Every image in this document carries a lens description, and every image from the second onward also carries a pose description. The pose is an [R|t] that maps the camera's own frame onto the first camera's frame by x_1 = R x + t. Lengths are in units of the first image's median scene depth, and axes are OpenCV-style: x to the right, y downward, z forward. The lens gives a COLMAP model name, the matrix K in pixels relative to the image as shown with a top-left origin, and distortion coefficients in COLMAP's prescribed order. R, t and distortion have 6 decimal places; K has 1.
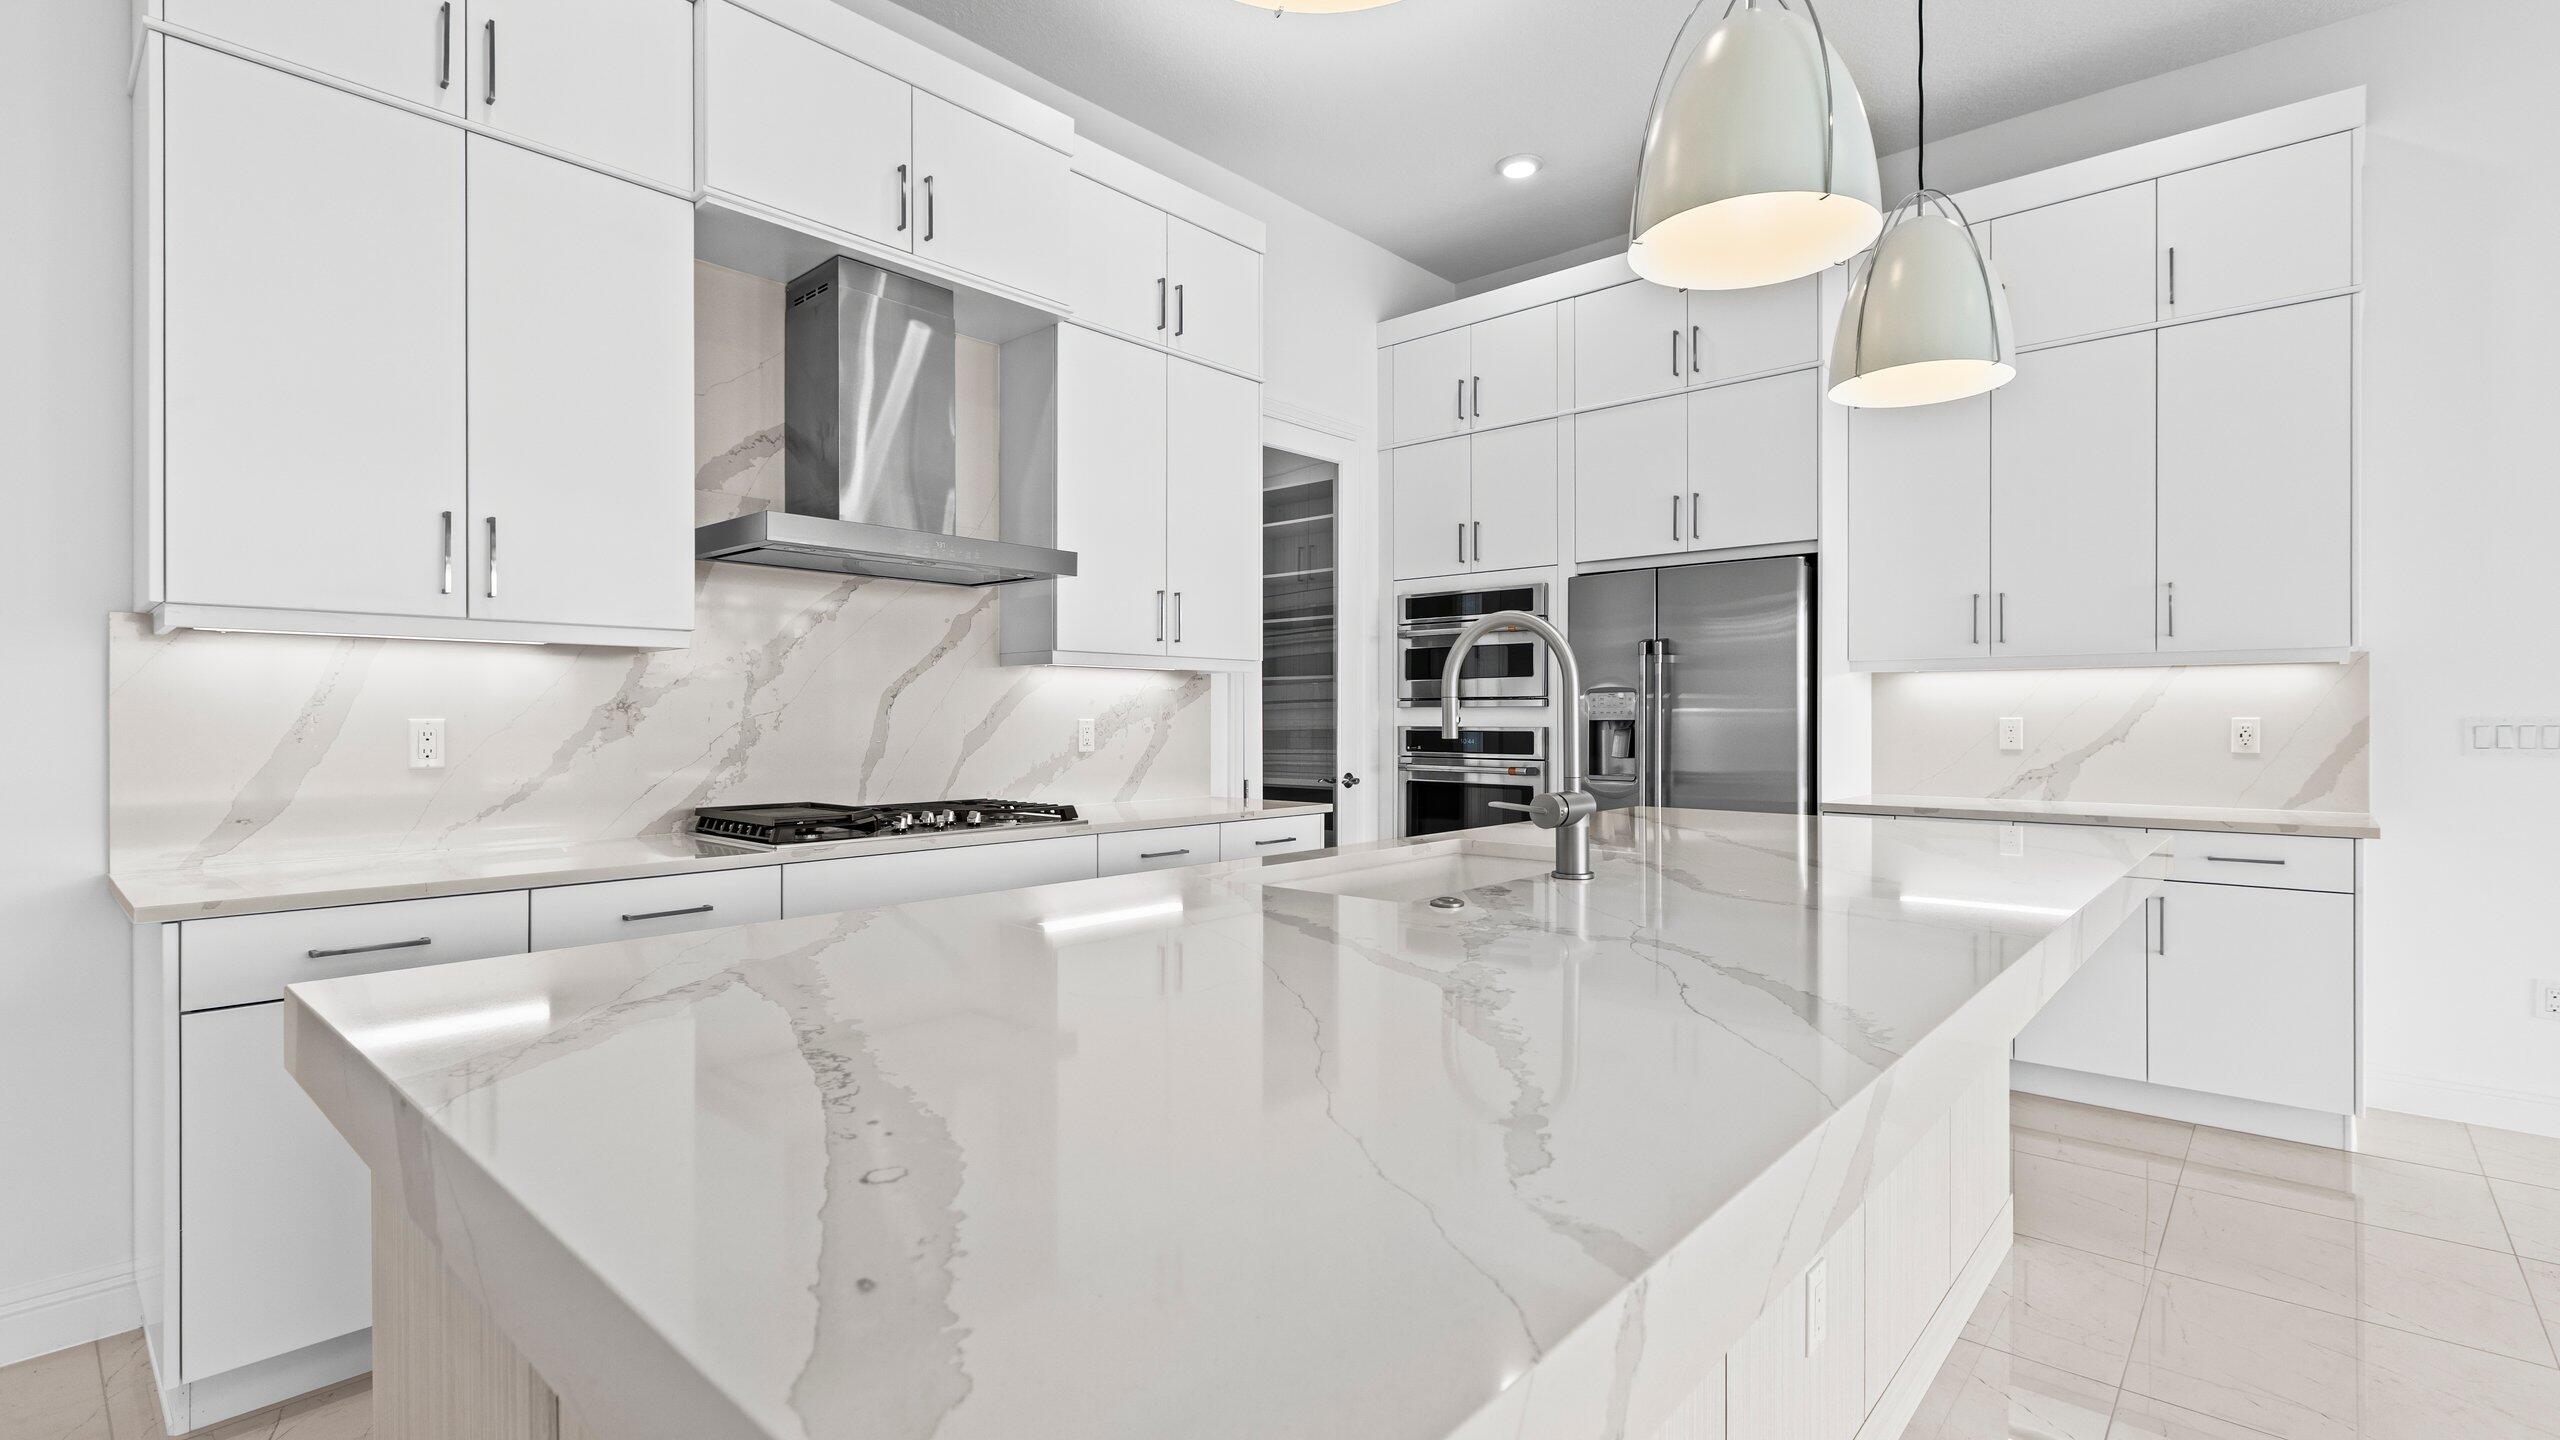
lens RADIAL K [[1133.4, 0, 1280.3], [0, 1133.4, 706.6], [0, 0, 1]] dist [-0.016537, -0.000376]
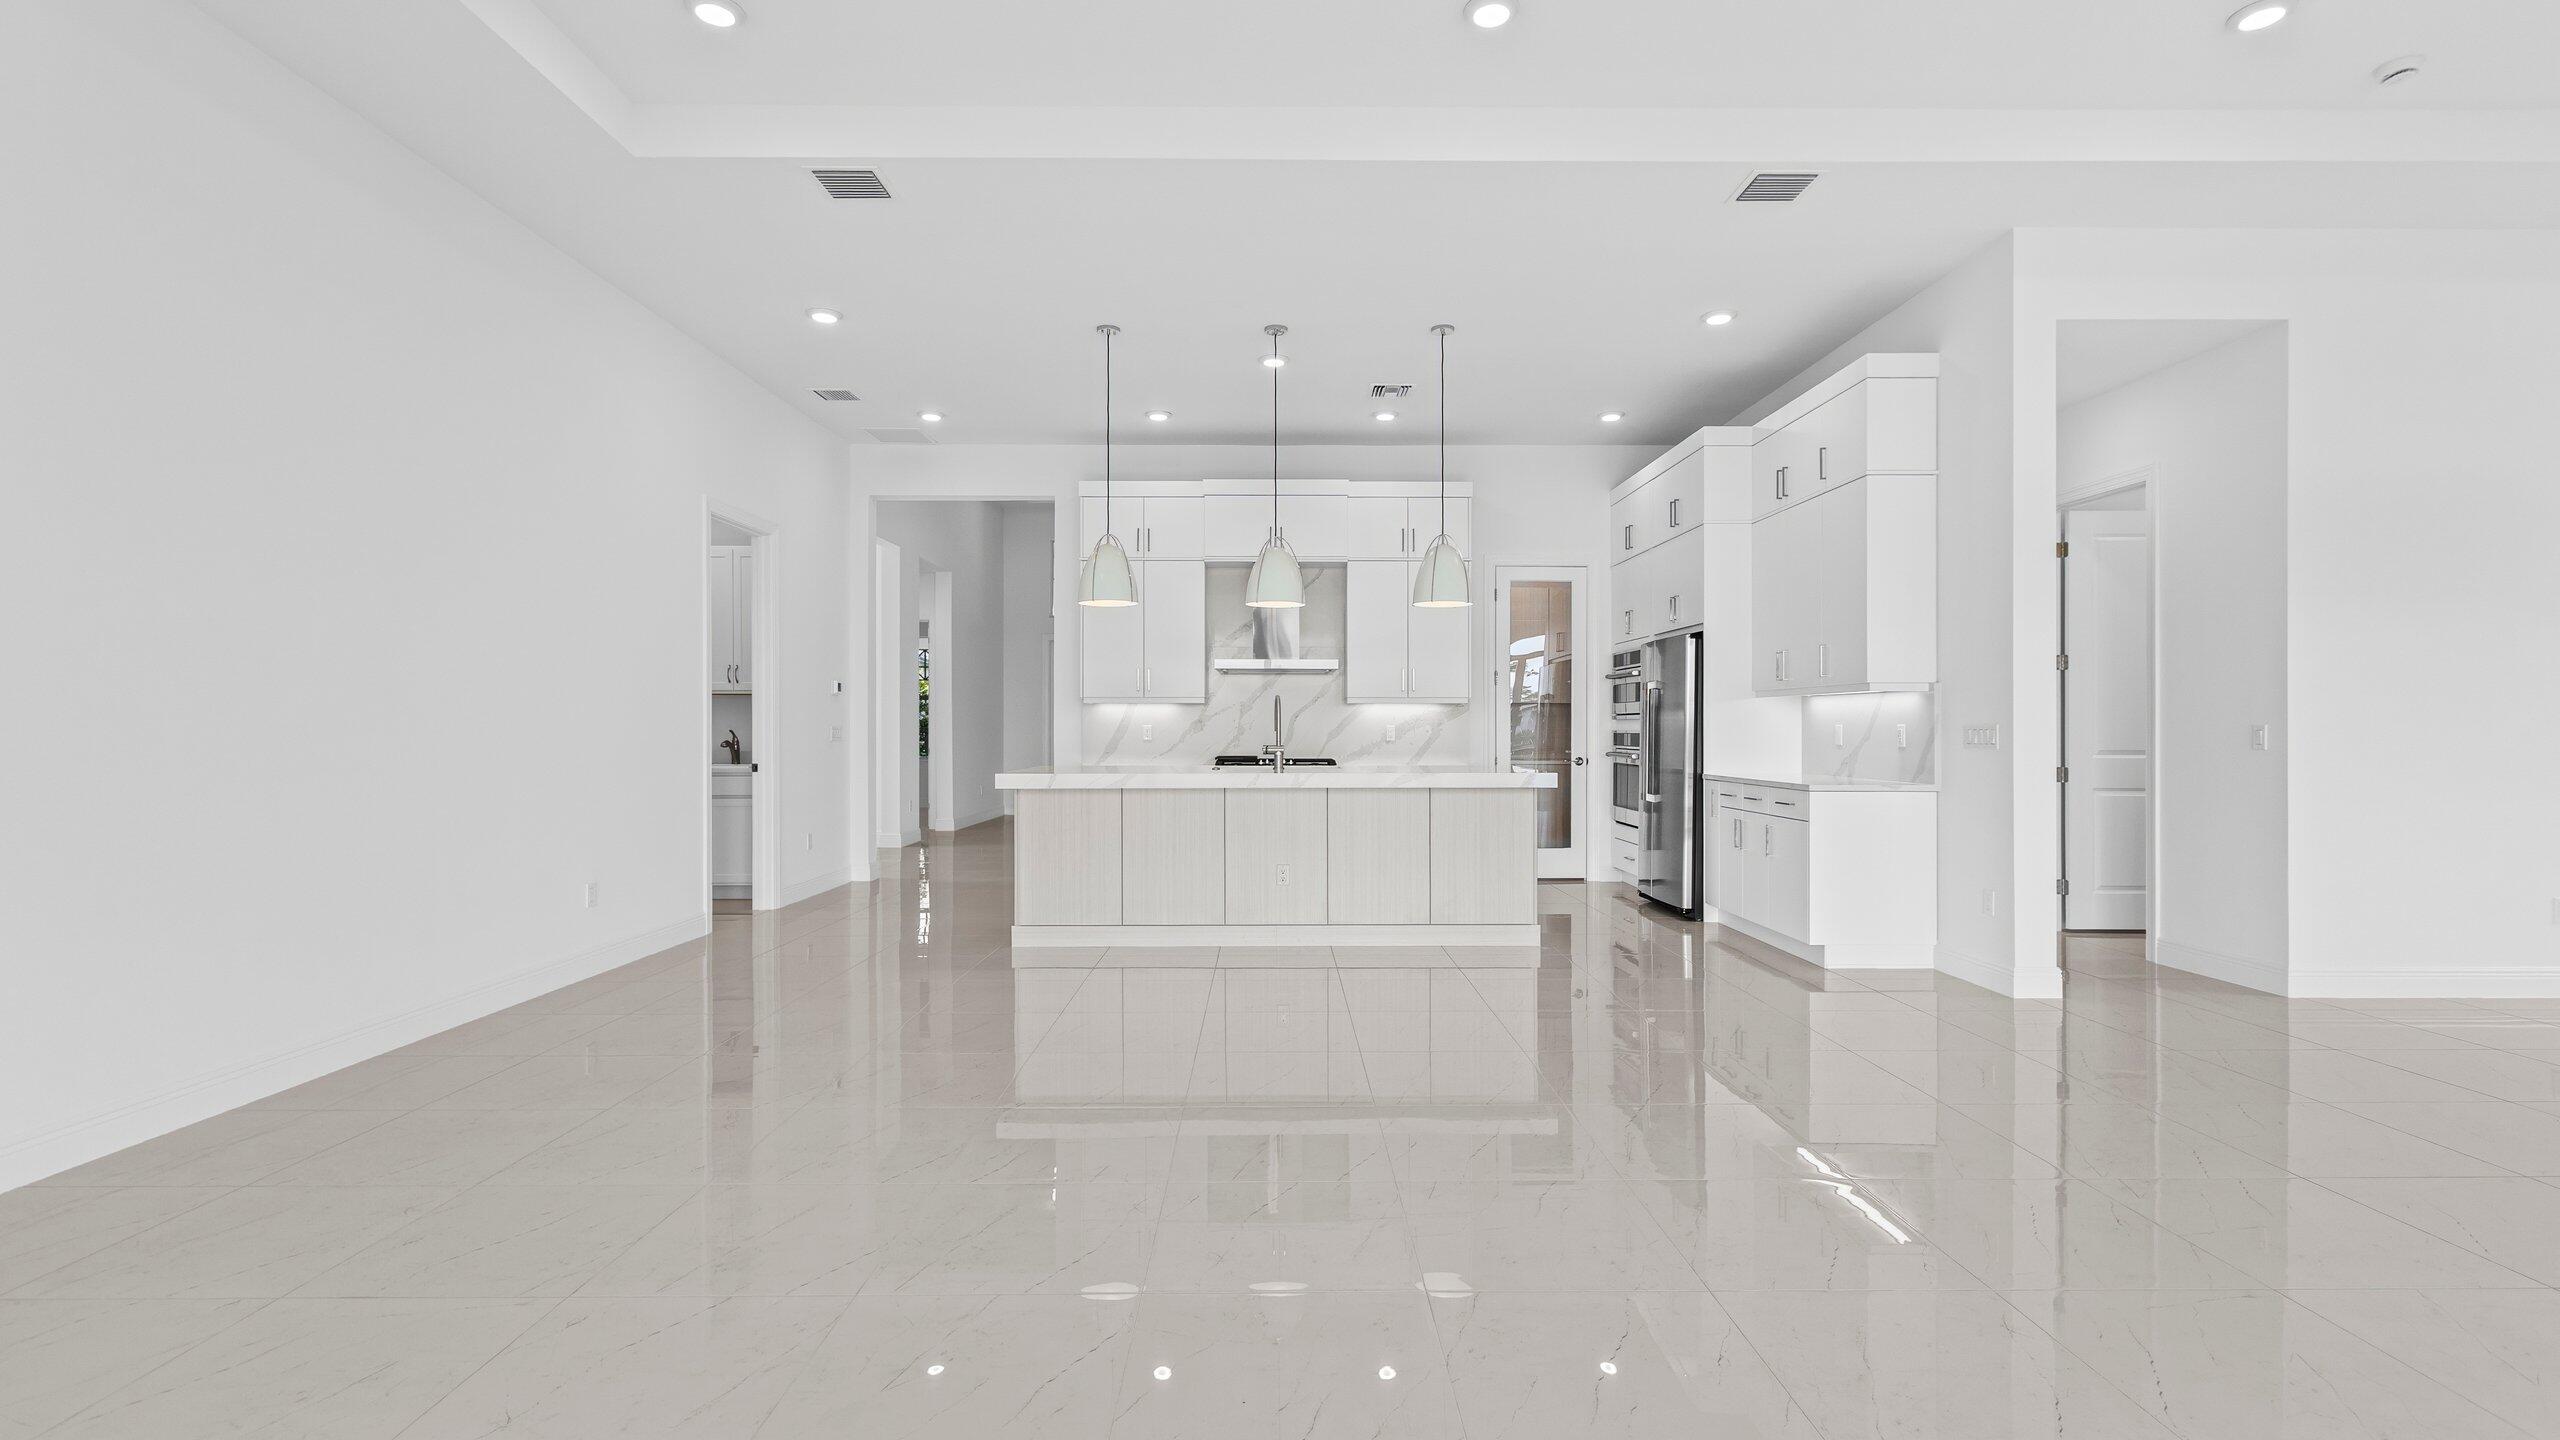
lens RADIAL K [[1133.4, 0, 1277.5], [0, 1133.4, 721.0], [0, 0, 1]] dist [-0.016537, -0.000376]
pose [[0.676625, -0.006393, -0.736300, 1.304866], [0.005898, 0.999977, -0.003262, 0.006416], [0.736304, -0.002135, 0.676647, -0.665327]]
